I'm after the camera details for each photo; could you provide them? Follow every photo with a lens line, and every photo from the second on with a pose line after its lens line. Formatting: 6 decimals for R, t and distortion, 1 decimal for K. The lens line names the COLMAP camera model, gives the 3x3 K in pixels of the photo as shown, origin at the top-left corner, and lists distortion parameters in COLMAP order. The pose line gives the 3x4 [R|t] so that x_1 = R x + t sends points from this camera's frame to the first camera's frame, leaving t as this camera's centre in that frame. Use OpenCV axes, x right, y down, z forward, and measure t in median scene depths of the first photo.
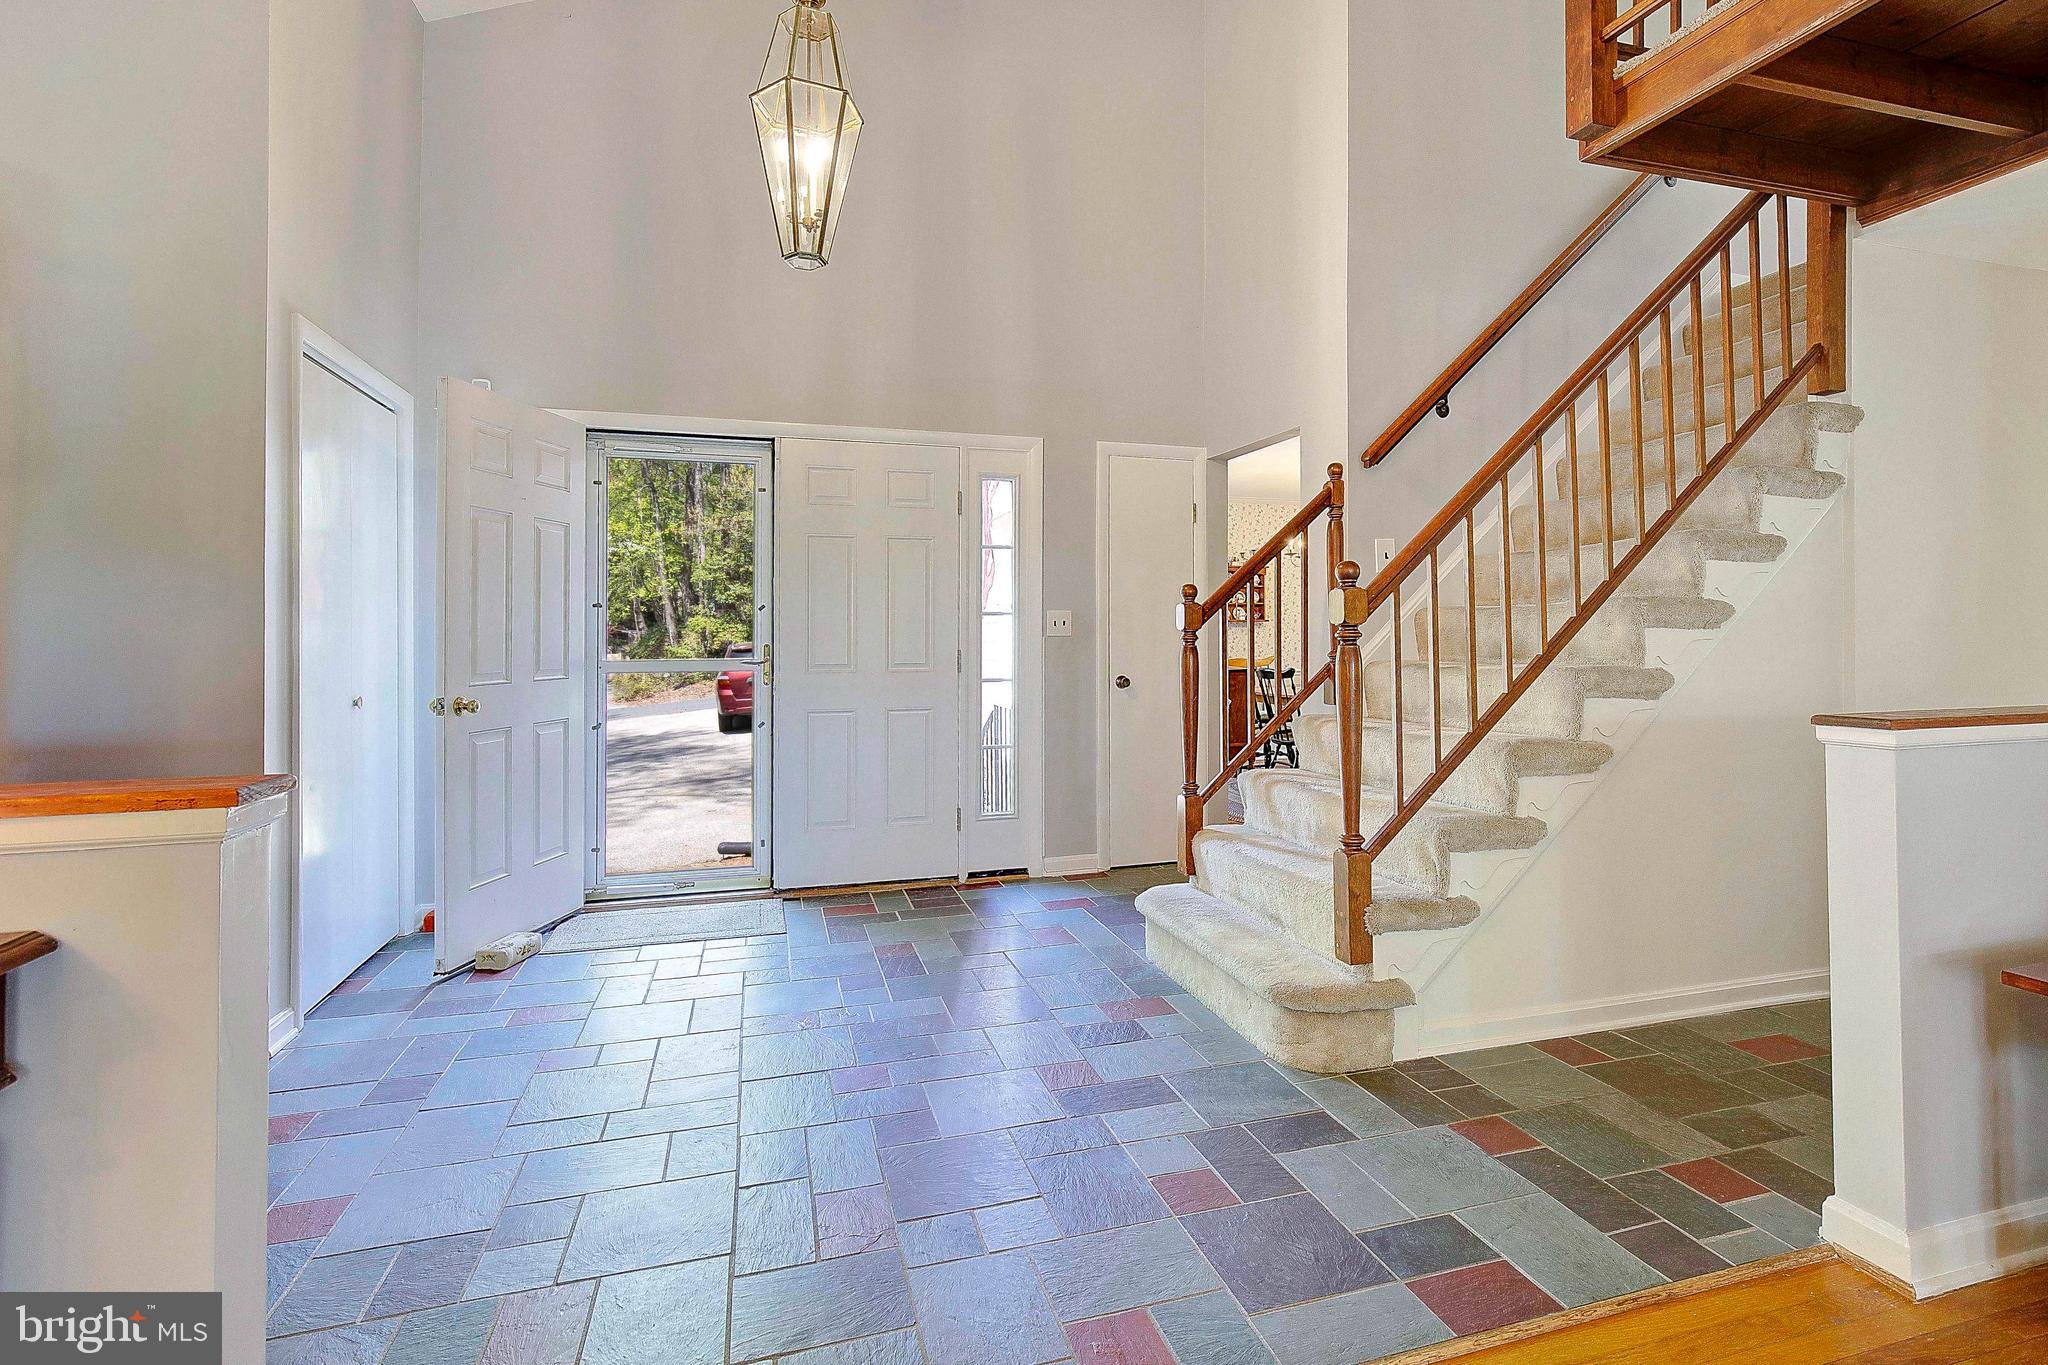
lens RADIAL K [[941.7, 0, 1027.8], [0, 941.7, 616.5], [0, 0, 1]] dist [0.000944, 0.000064]
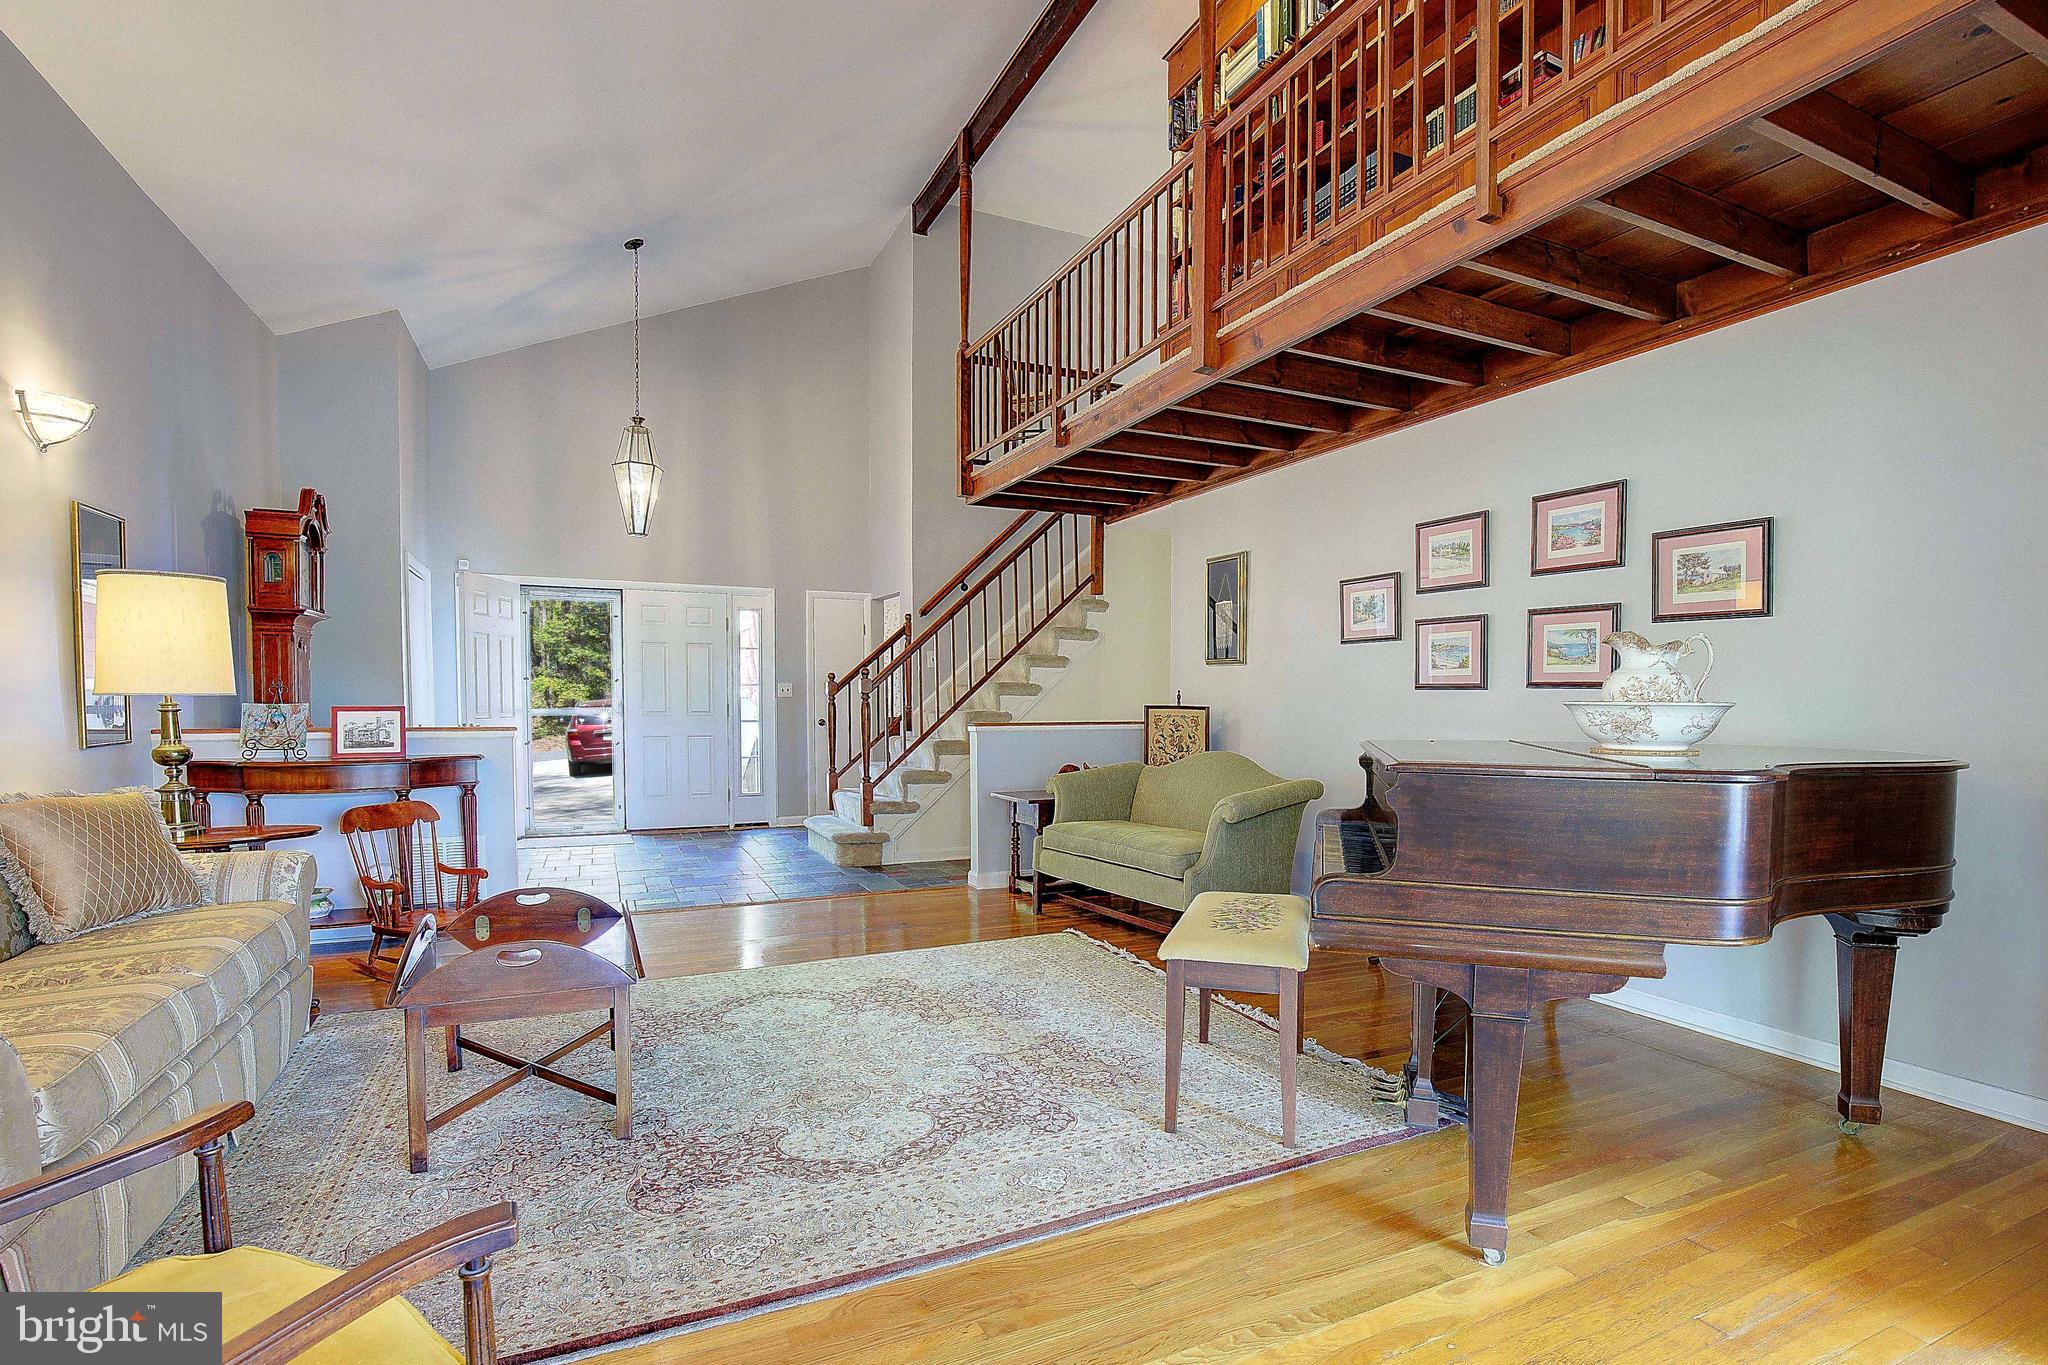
lens RADIAL K [[953.4, 0, 1020.1], [0, 953.4, 758.0], [0, 0, 1]] dist [-0.031221, -0.000010]
pose [[0.989649, -0.000935, 0.143503, 0.282004], [-0.011194, 0.996429, 0.083690, -0.027262], [-0.143069, -0.084430, 0.986105, -1.158626]]
